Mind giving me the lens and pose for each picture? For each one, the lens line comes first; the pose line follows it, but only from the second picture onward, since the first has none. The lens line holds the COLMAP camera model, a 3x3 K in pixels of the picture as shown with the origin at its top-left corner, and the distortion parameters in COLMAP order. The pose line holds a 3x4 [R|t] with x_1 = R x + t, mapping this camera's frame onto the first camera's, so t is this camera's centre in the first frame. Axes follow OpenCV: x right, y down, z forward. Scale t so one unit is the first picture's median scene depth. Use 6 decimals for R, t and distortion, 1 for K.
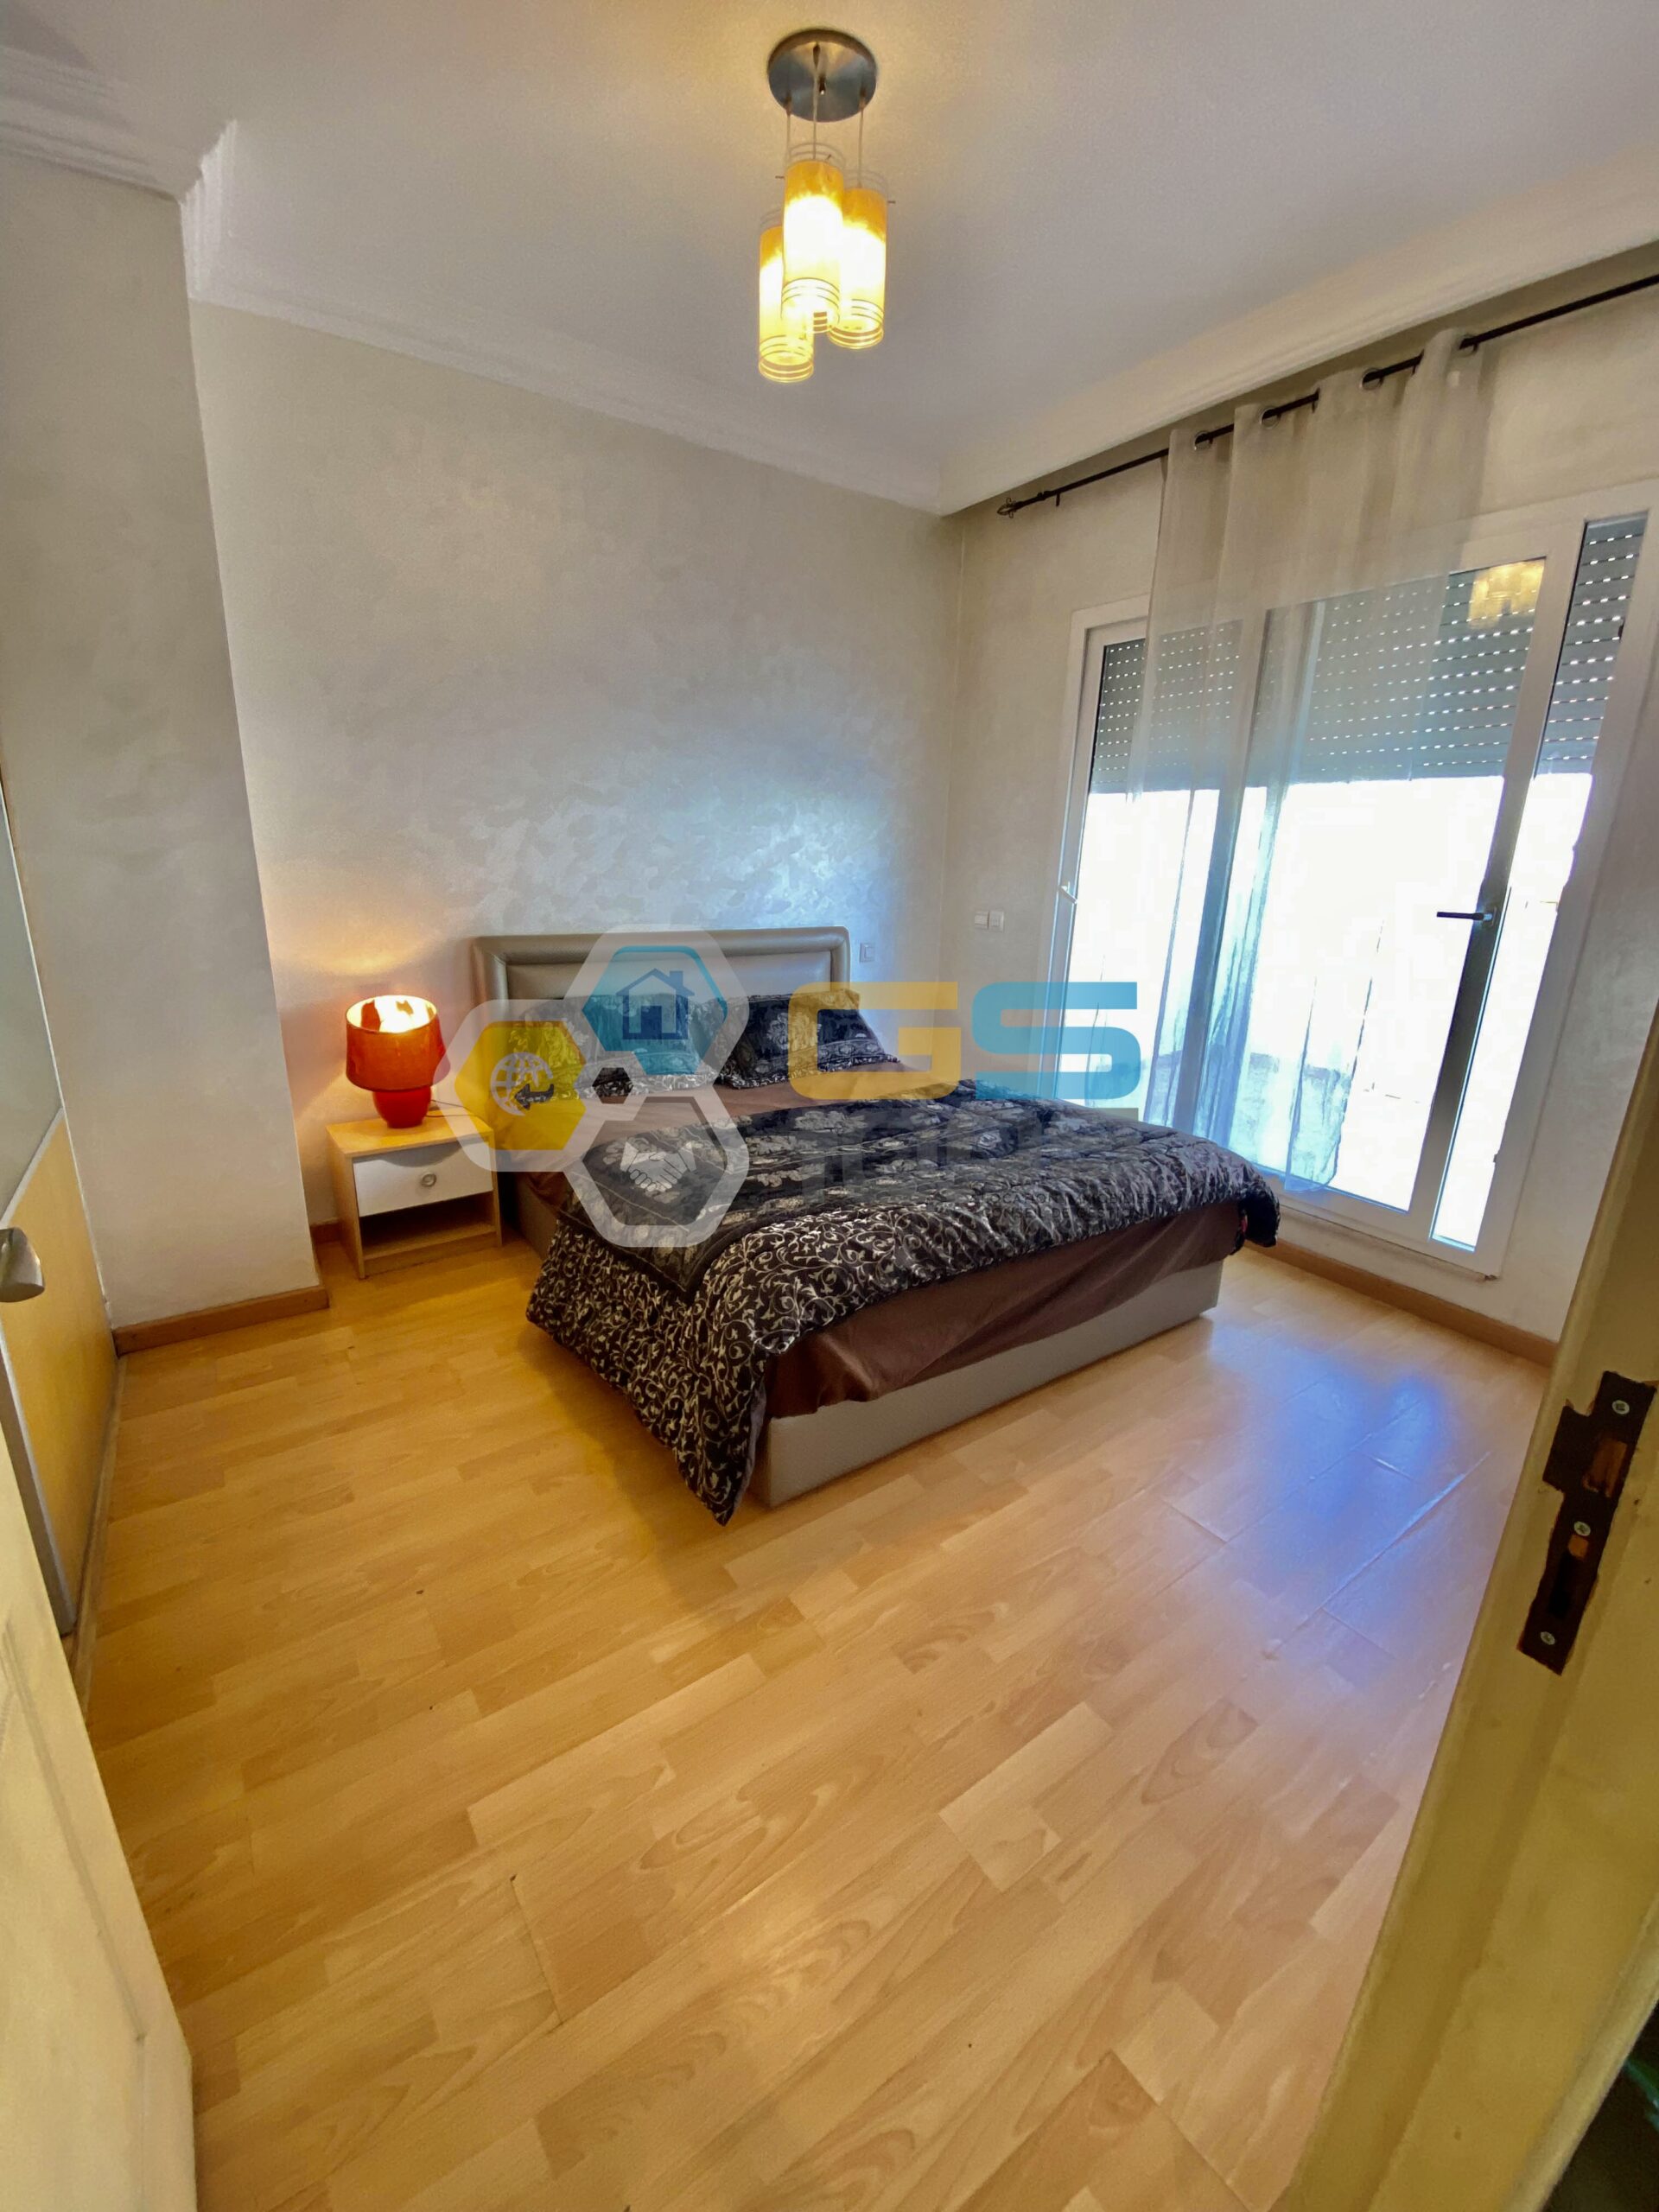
lens RADIAL K [[892.6, 0, 829.5], [0, 892.6, 1106.0], [0, 0, 1]] dist [0.067042, -0.031447]
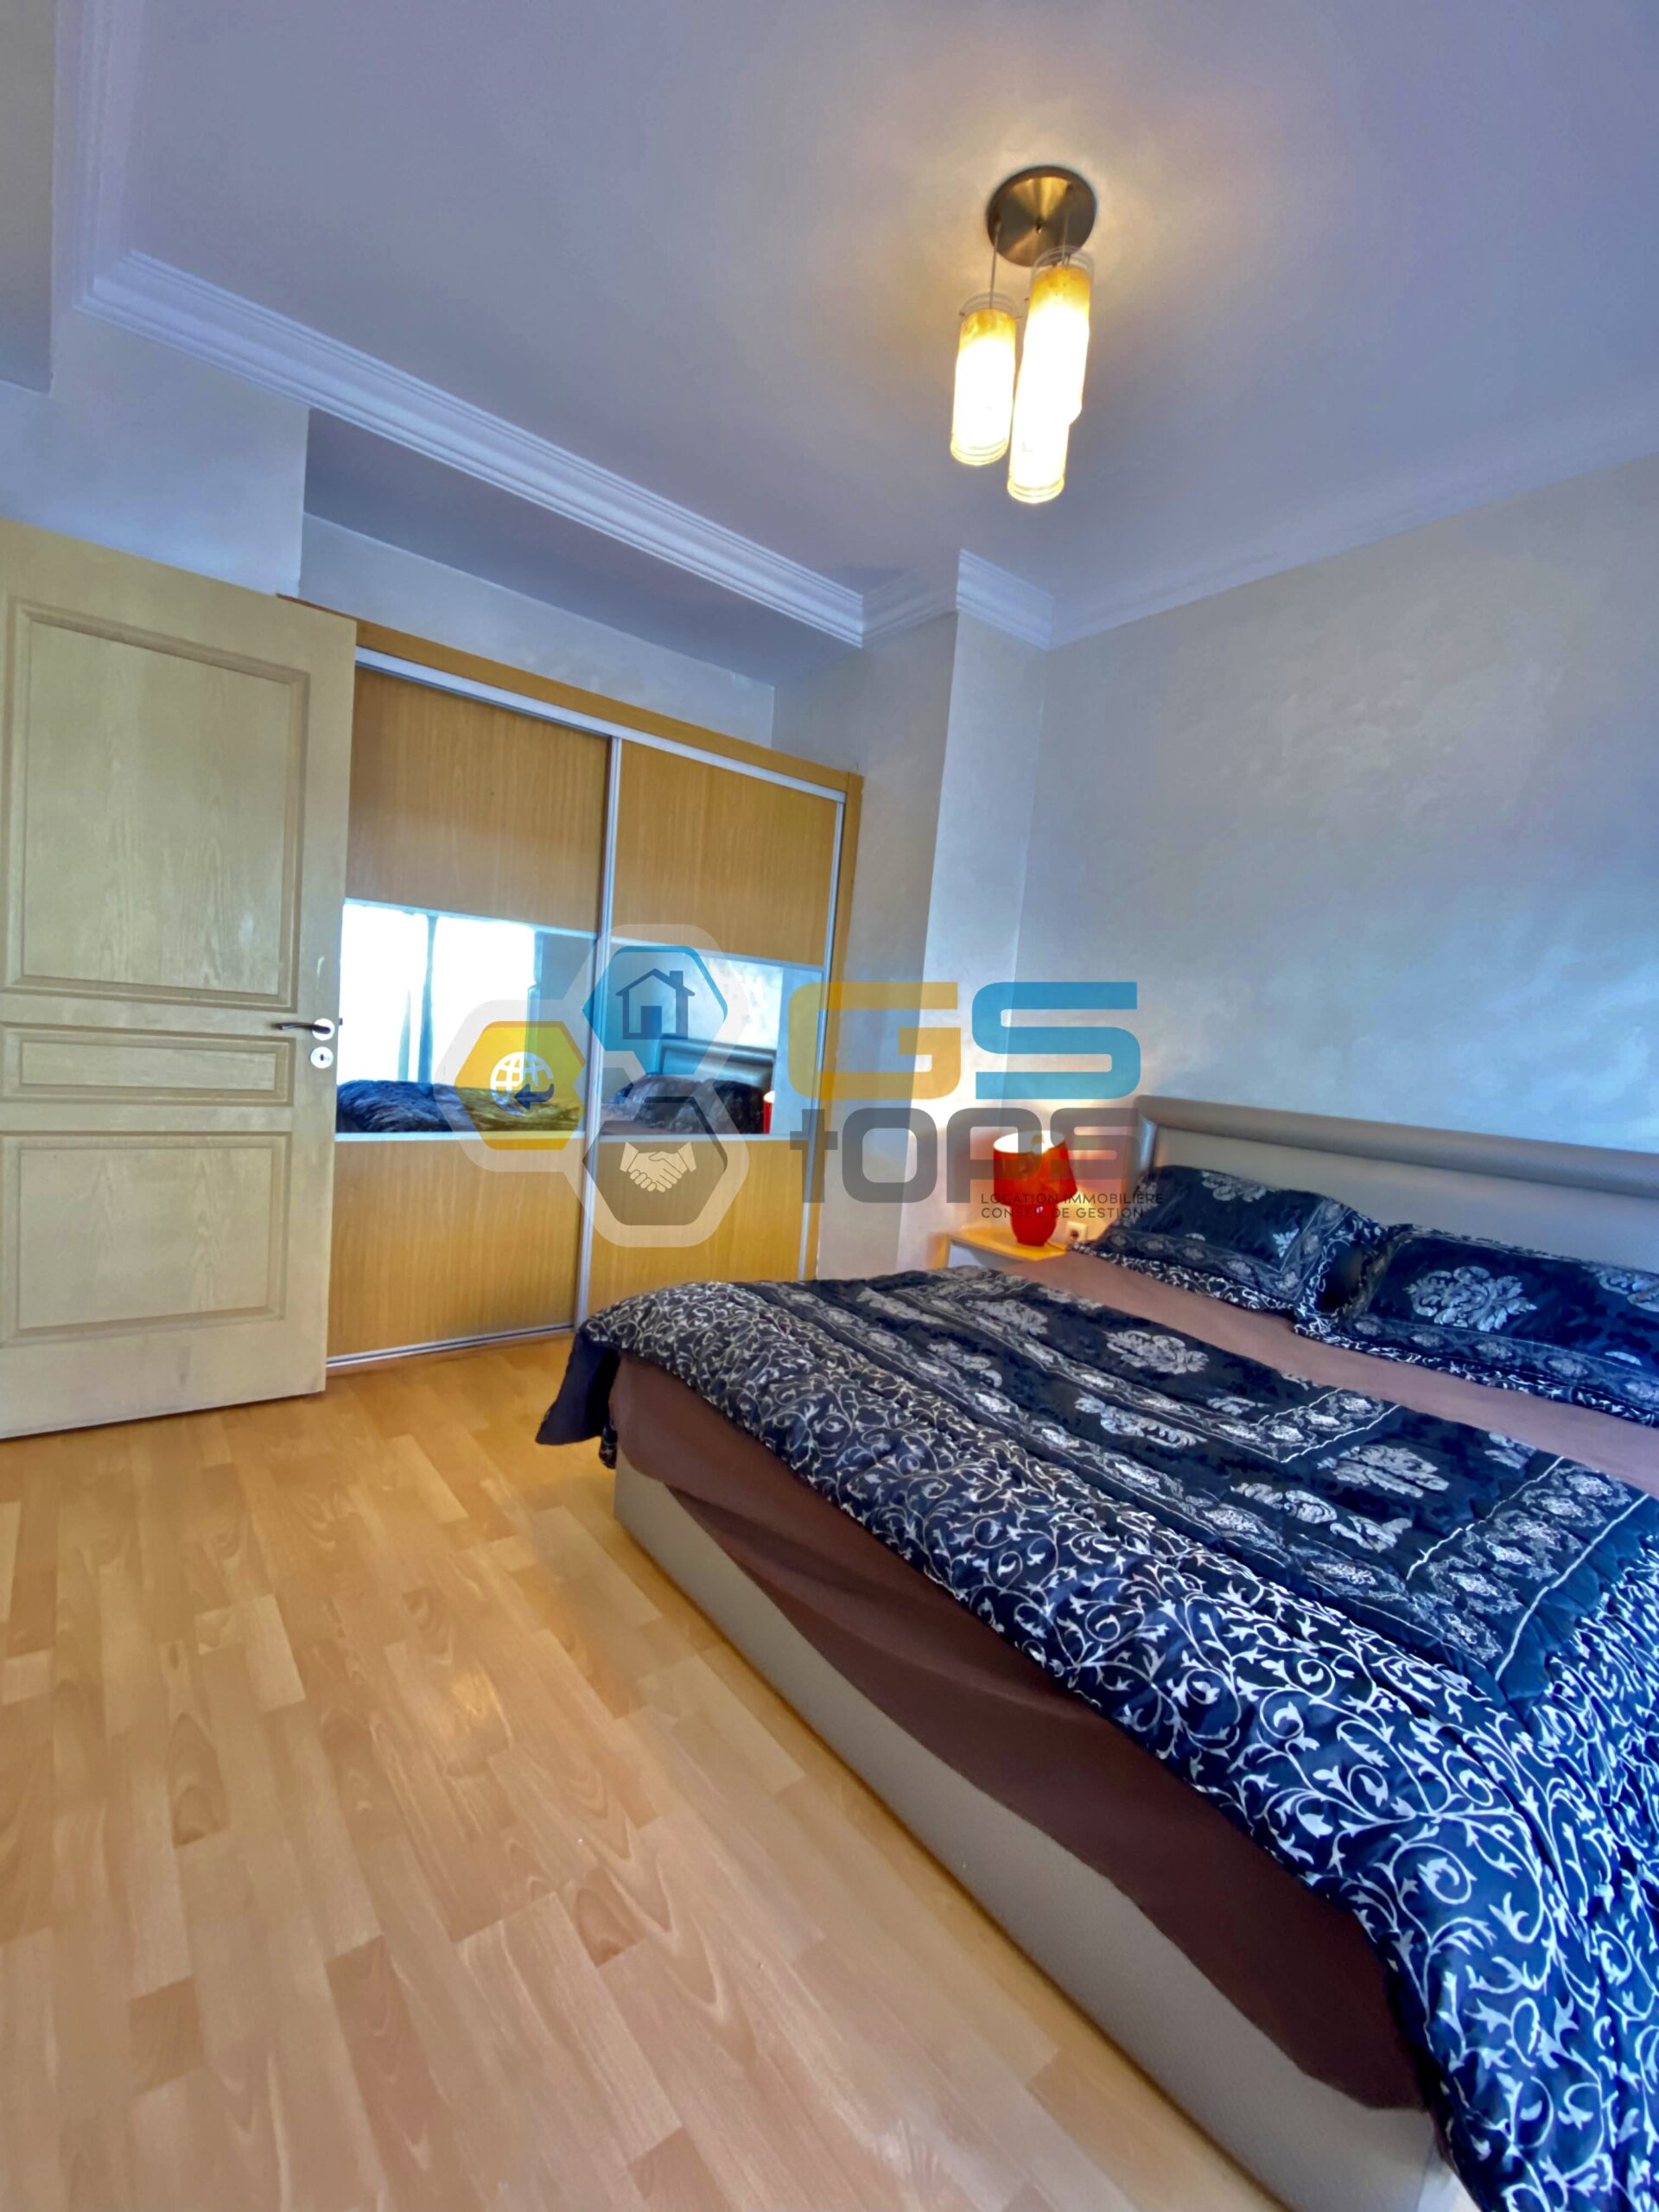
lens RADIAL K [[899.3, 0, 829.5], [0, 899.3, 1106.0], [0, 0, 1]] dist [0.080016, -0.040401]
pose [[0.054660, 0.047251, -0.997386, 0.737153], [-0.352536, 0.935464, 0.024997, -0.095955], [0.934200, 0.350249, 0.067791, 0.715972]]
